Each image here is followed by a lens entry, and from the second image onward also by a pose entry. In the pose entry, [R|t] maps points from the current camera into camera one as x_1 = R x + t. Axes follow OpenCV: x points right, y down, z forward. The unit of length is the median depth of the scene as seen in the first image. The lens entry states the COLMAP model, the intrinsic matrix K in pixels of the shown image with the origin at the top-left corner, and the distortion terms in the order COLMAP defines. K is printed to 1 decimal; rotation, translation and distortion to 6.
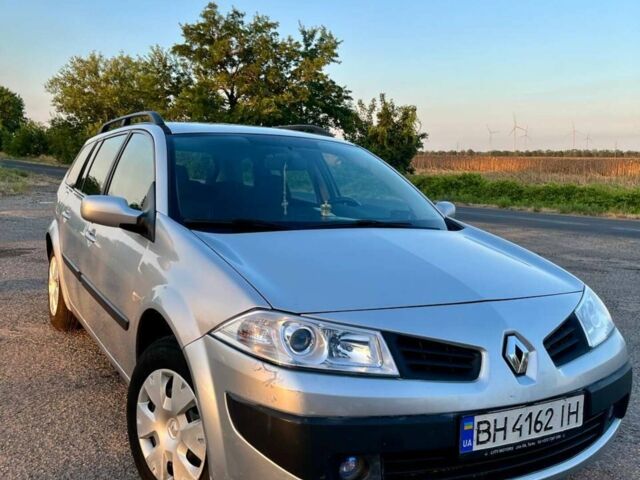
lens RADIAL K [[590.7, 0, 318.8], [0, 590.7, 242.5], [0, 0, 1]] dist [-0.013863, 0.000000]
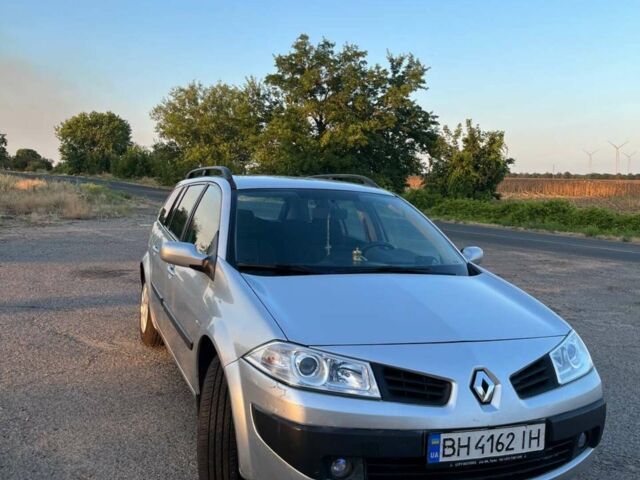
lens RADIAL K [[590.7, 0, 321.7], [0, 590.7, 238.1], [0, 0, 1]] dist [-0.013863, 0.000000]
pose [[0.989239, 0.018439, -0.145145, 0.056261], [-0.024625, 0.998858, -0.040935, -0.020220], [0.144225, 0.044069, 0.988563, -0.092239]]
